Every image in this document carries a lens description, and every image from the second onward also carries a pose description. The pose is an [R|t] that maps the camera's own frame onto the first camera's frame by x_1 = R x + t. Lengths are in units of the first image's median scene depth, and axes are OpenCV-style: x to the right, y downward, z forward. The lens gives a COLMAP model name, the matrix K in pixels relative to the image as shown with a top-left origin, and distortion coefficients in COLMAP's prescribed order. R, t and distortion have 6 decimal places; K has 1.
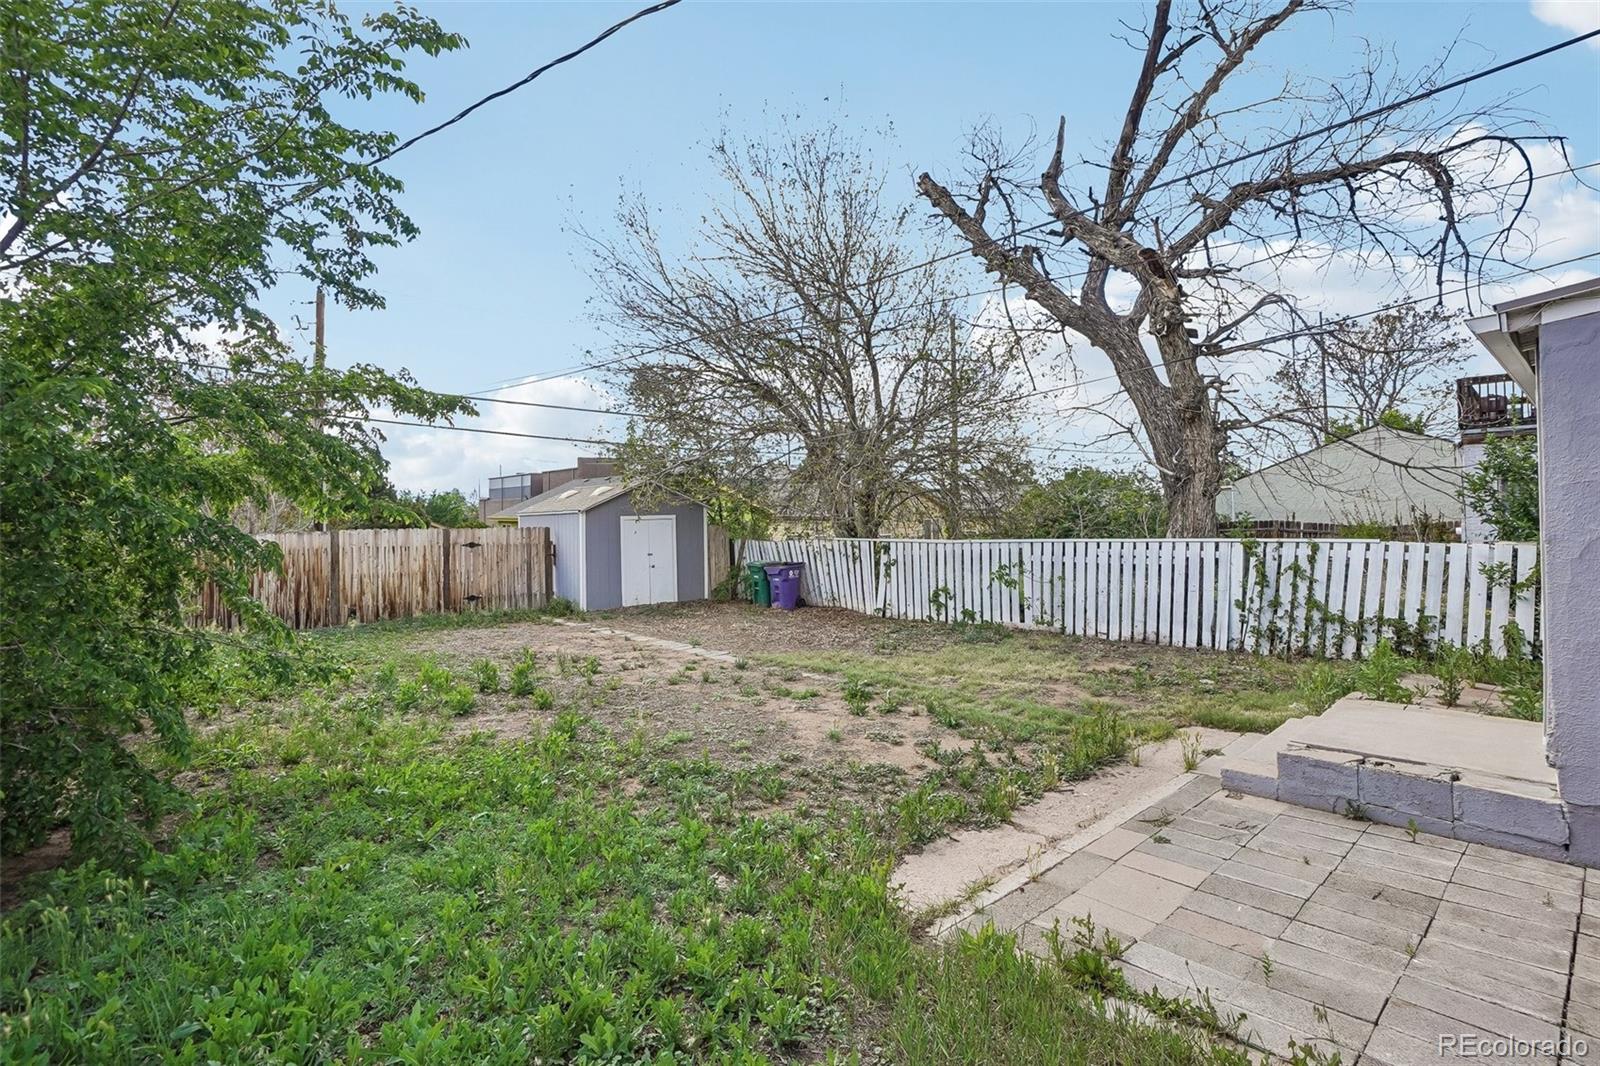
lens RADIAL K [[727.0, 0, 798.6], [0, 727.0, 516.4], [0, 0, 1]] dist [-0.044764, 0.012070]
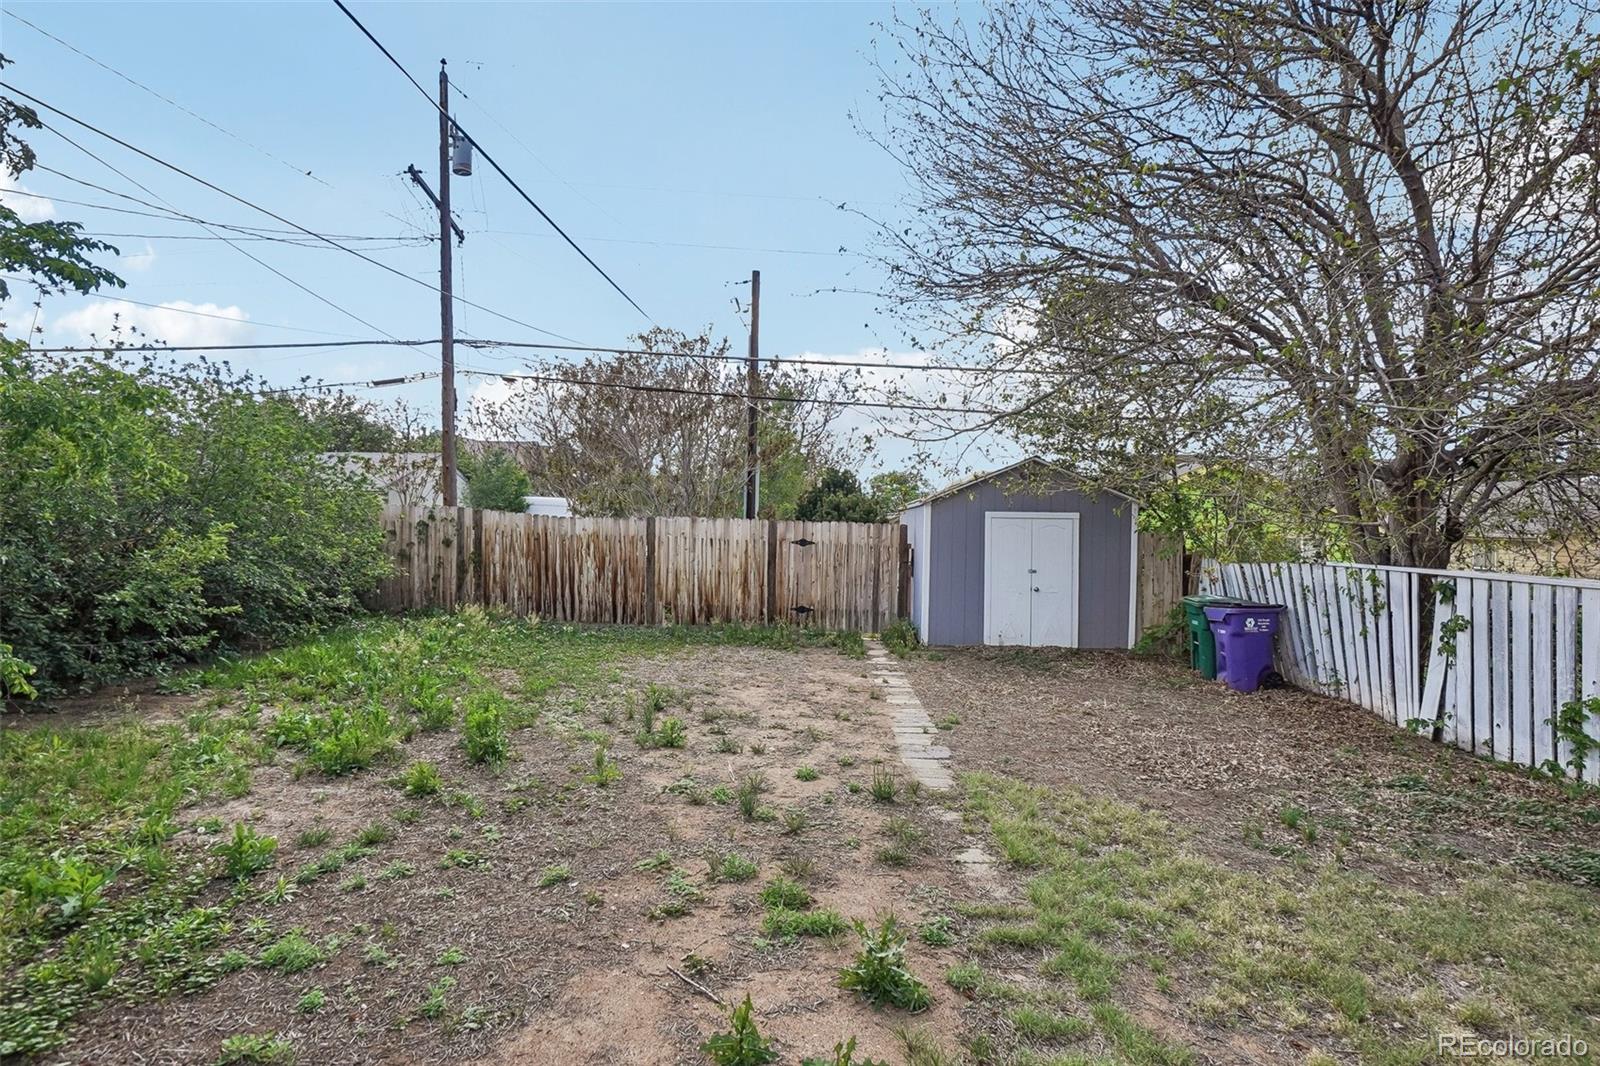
lens RADIAL K [[824.8, 0, 785.2], [0, 824.8, 528.0], [0, 0, 1]] dist [-0.037514, 0.017919]
pose [[0.752718, 0.038580, -0.657211, 0.130502], [-0.039963, 0.999118, 0.012880, 0.013507], [0.657129, 0.016569, 0.753596, 0.320007]]
